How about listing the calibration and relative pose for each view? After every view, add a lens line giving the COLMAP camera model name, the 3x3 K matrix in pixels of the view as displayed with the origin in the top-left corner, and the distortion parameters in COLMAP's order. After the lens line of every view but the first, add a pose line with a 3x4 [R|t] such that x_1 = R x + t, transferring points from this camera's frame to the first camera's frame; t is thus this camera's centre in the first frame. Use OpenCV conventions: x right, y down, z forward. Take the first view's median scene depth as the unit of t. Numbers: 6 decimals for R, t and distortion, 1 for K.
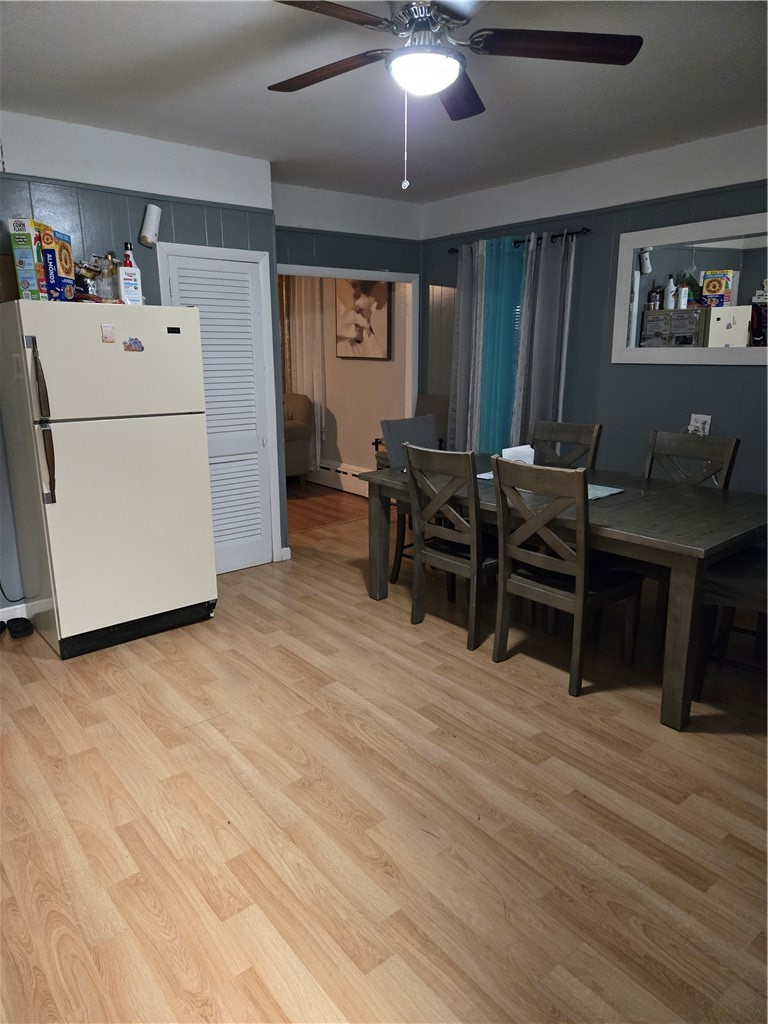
lens RADIAL K [[687.7, 0, 384.2], [0, 687.7, 512.6], [0, 0, 1]] dist [0.028660, -0.008094]
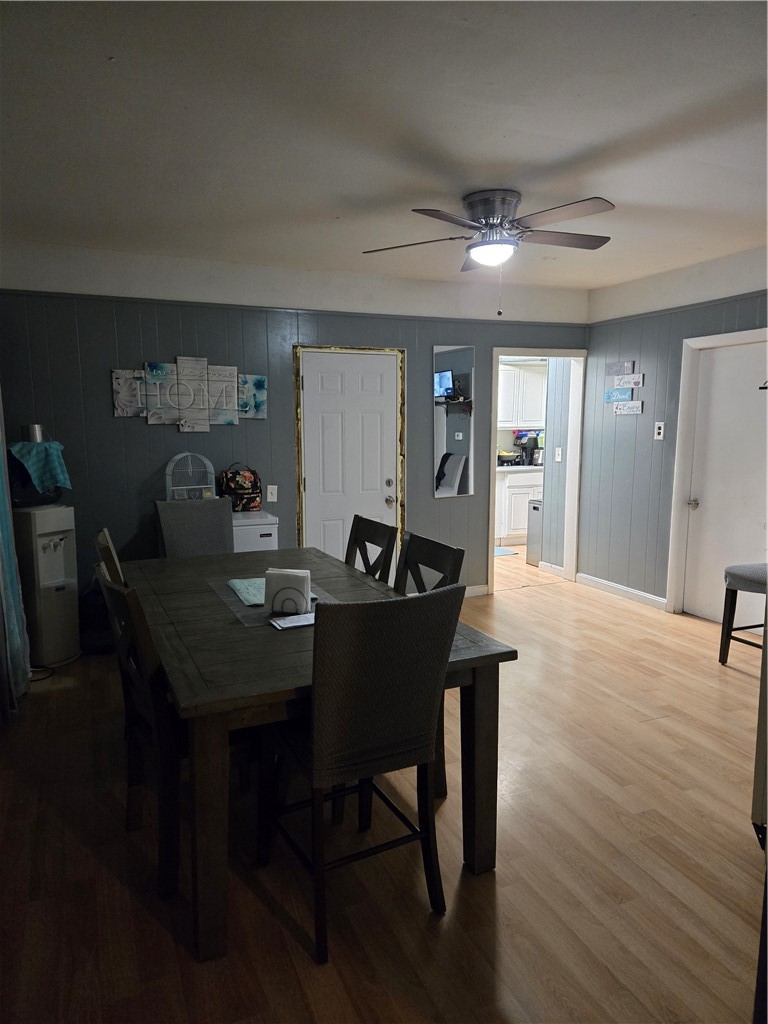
lens RADIAL K [[687.7, 0, 384.3], [0, 687.7, 513.9], [0, 0, 1]] dist [0.028660, -0.008094]
pose [[-0.962929, -0.035244, 0.267443, -0.065407], [0.066301, 0.930095, 0.361286, -0.313751], [-0.261481, 0.365625, -0.893278, 1.261799]]
